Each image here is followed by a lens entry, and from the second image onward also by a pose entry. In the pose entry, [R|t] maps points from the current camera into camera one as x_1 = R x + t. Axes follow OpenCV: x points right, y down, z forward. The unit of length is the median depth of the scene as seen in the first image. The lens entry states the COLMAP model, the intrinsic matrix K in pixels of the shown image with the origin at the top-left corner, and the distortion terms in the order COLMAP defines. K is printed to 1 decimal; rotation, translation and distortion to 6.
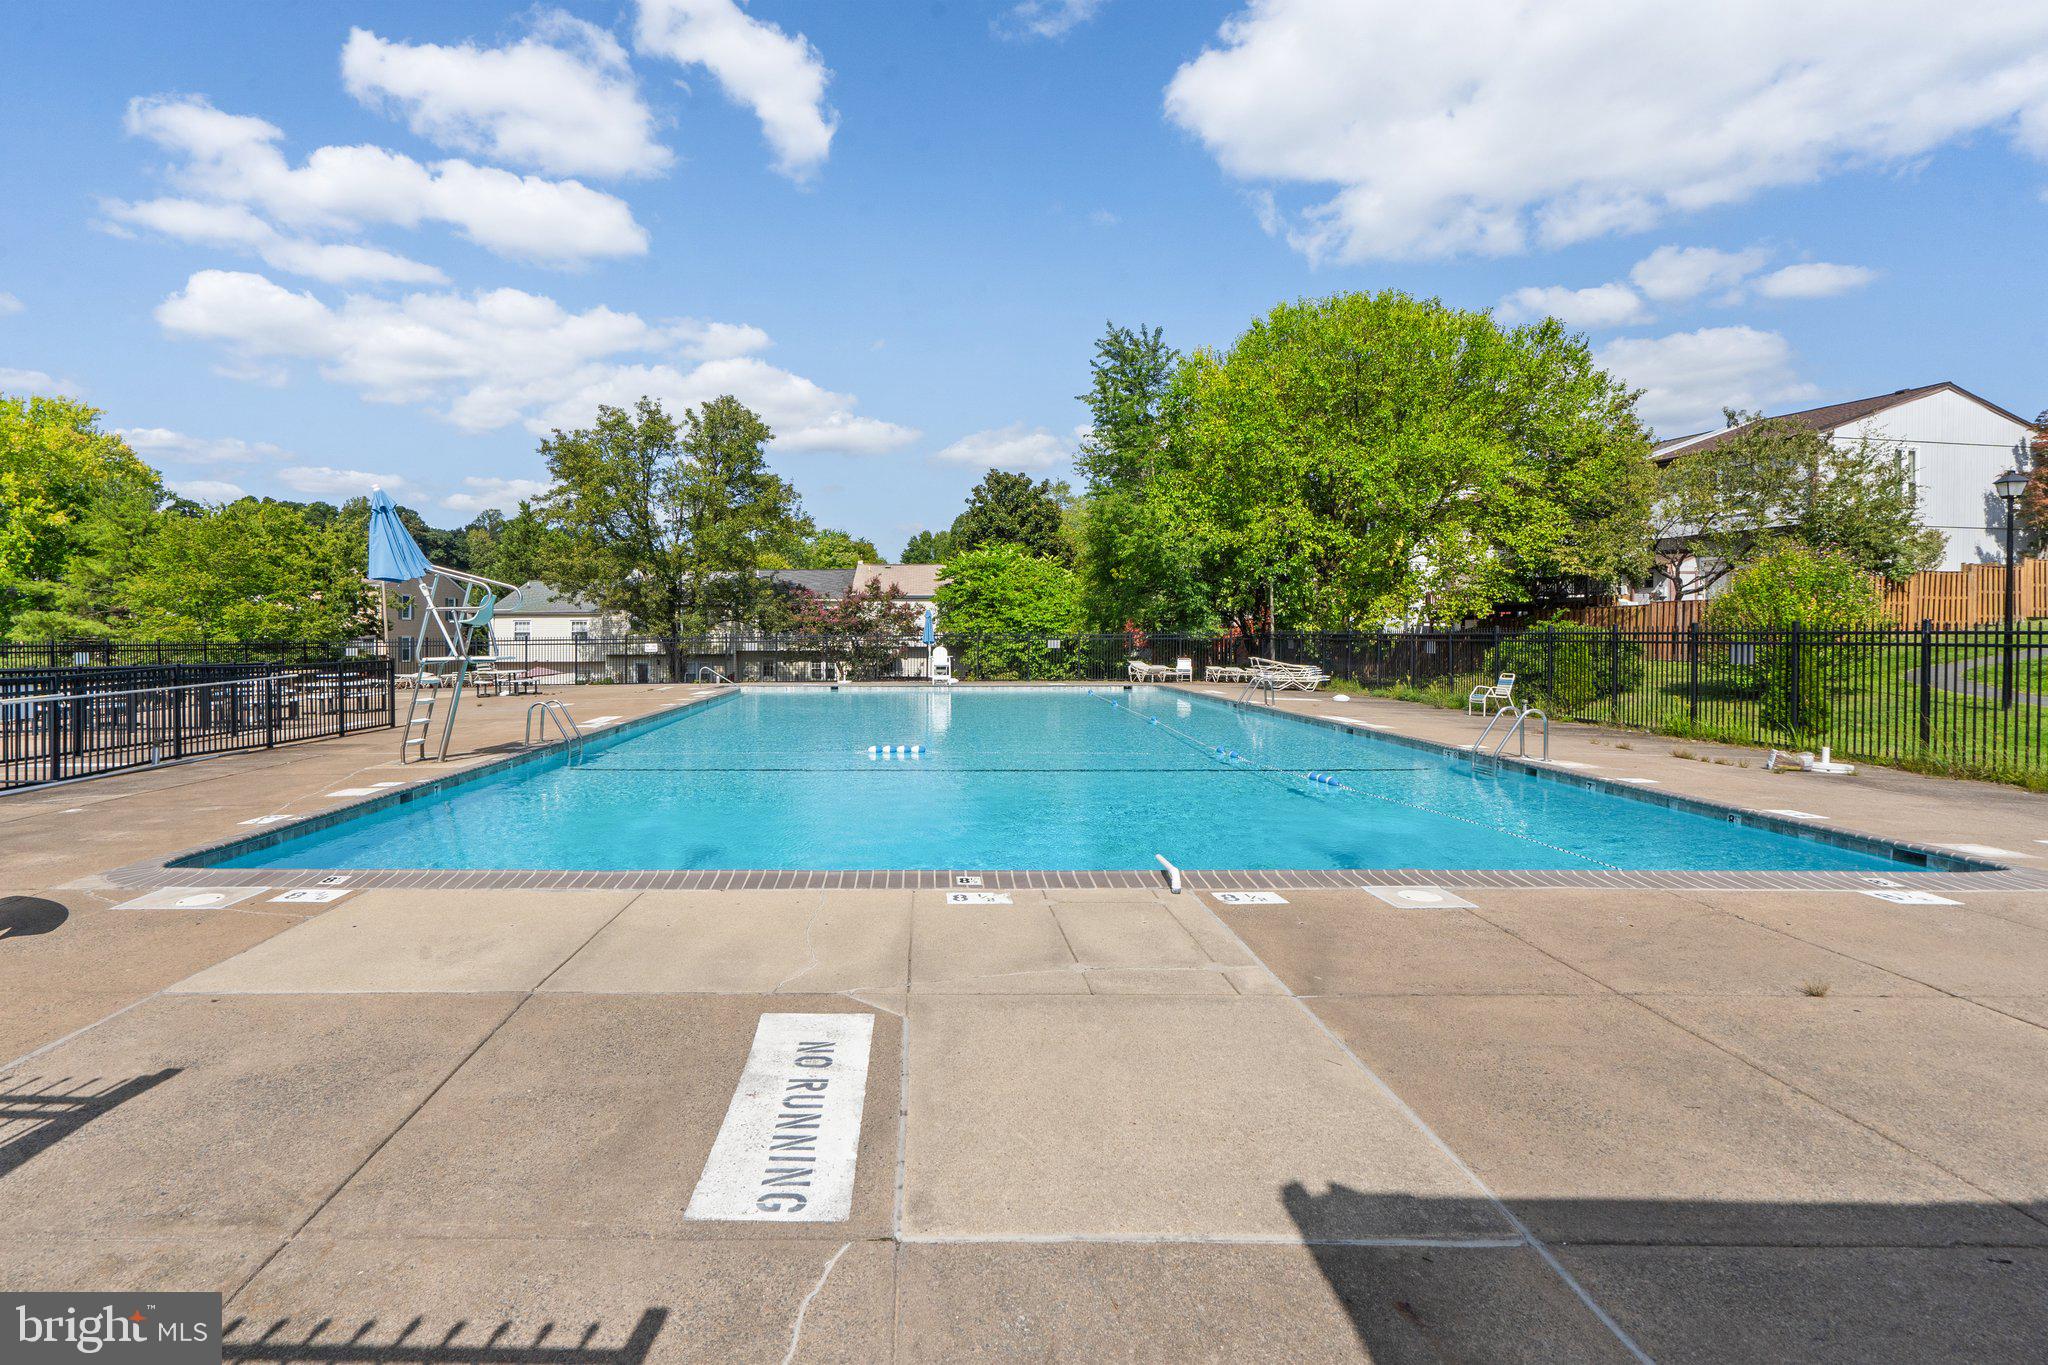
lens RADIAL K [[984.5, 0, 943.3], [0, 984.5, 655.6], [0, 0, 1]] dist [0.003823, 0.000610]
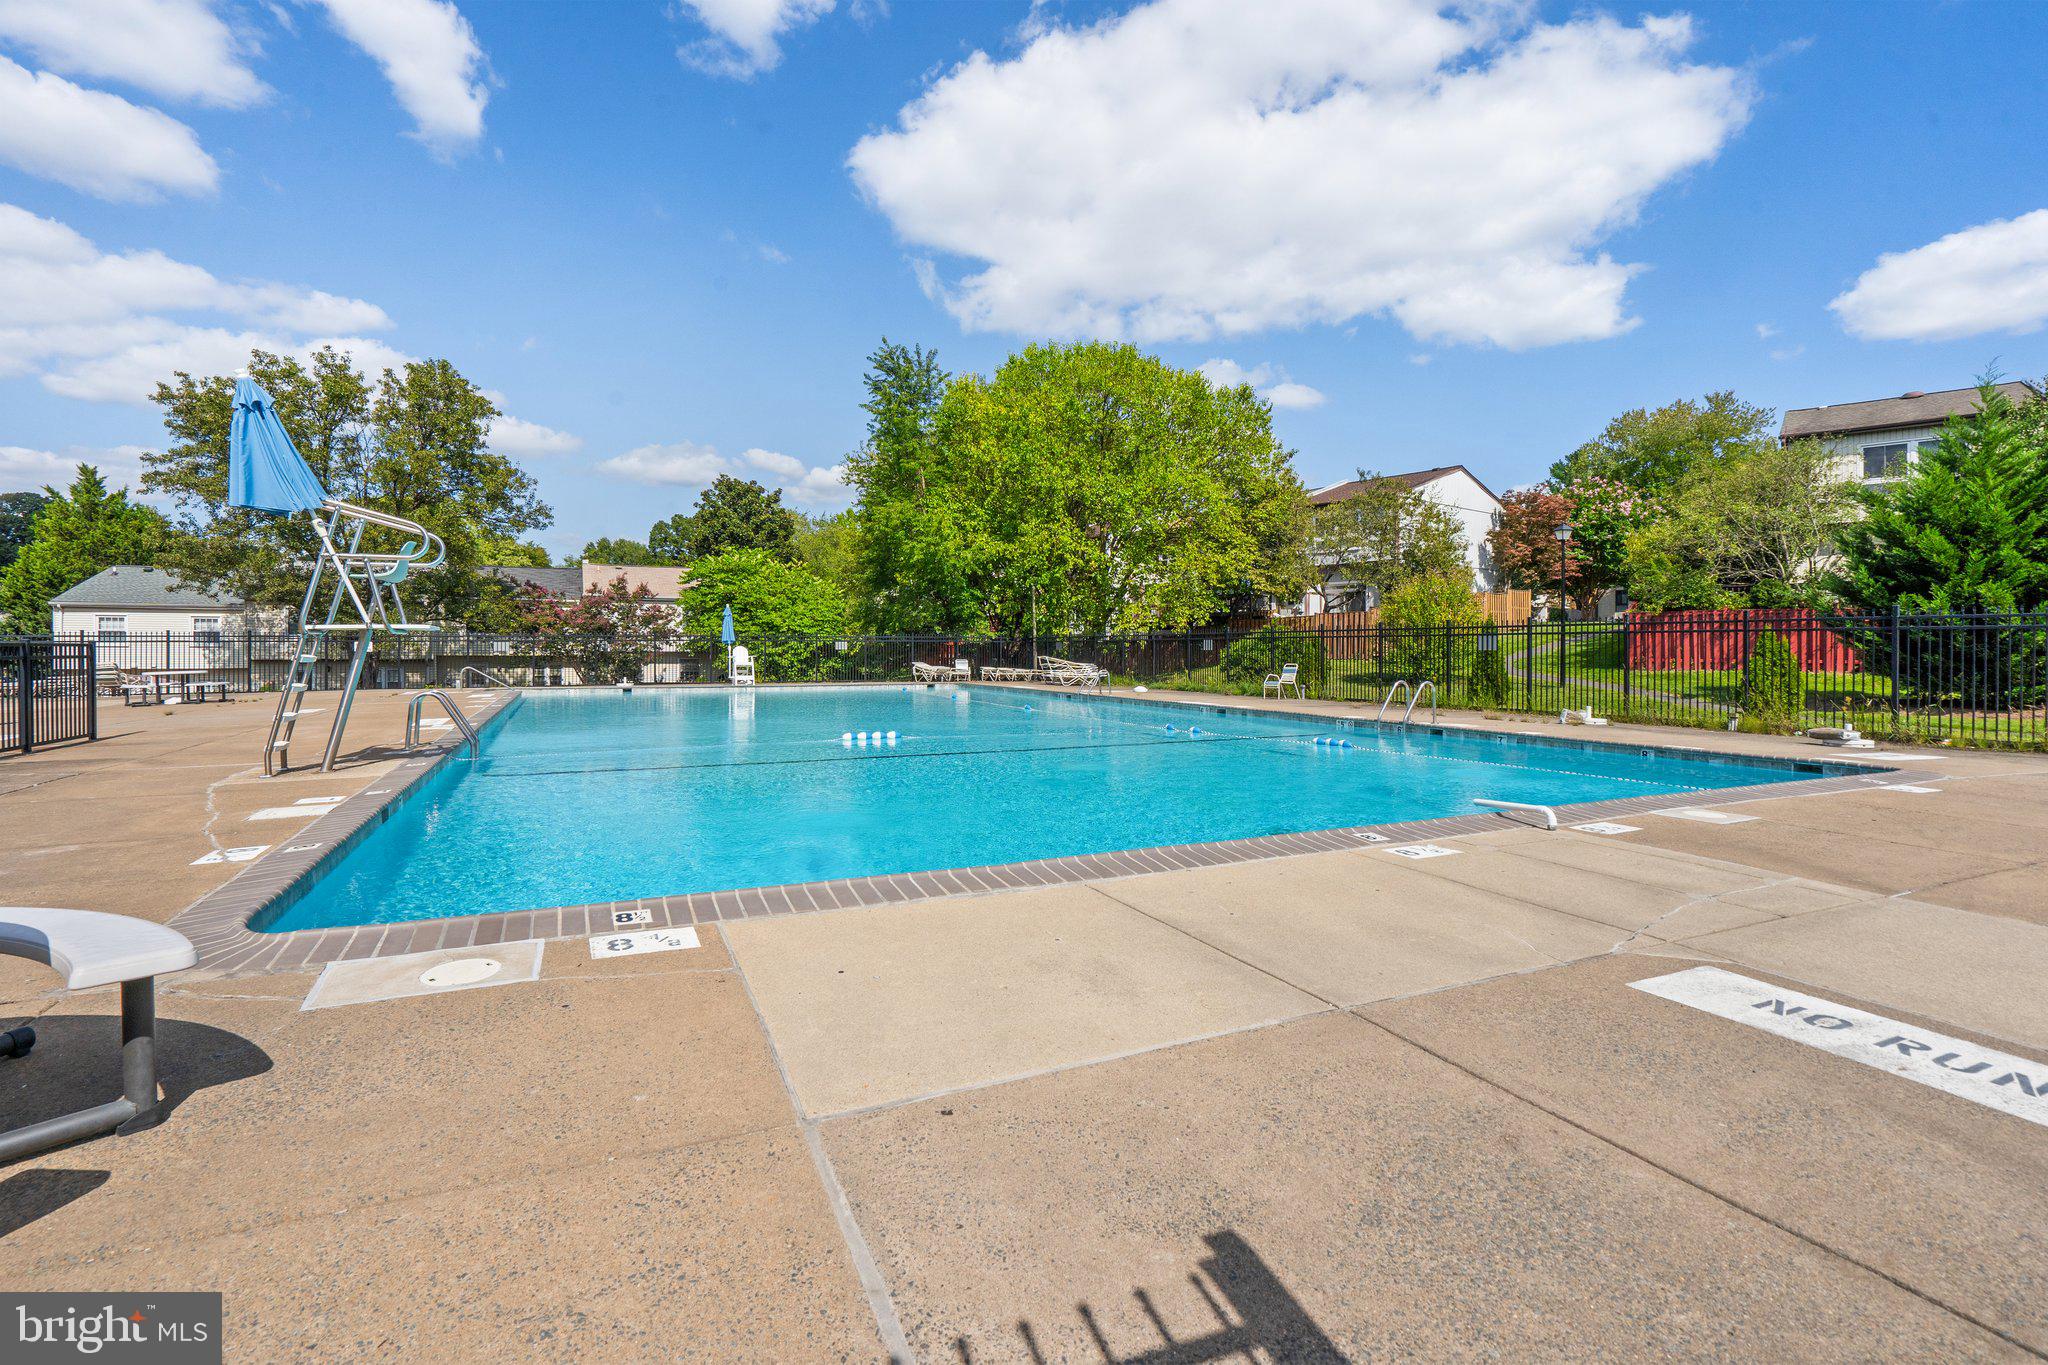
lens RADIAL K [[923.0, 0, 1019.6], [0, 923.0, 647.0], [0, 0, 1]] dist [-0.000992, -0.000423]
pose [[0.906001, 0.005132, 0.423244, -0.114082], [0.005502, 0.999699, -0.023898, 0.012377], [-0.423239, 0.023980, 0.905700, 0.062454]]
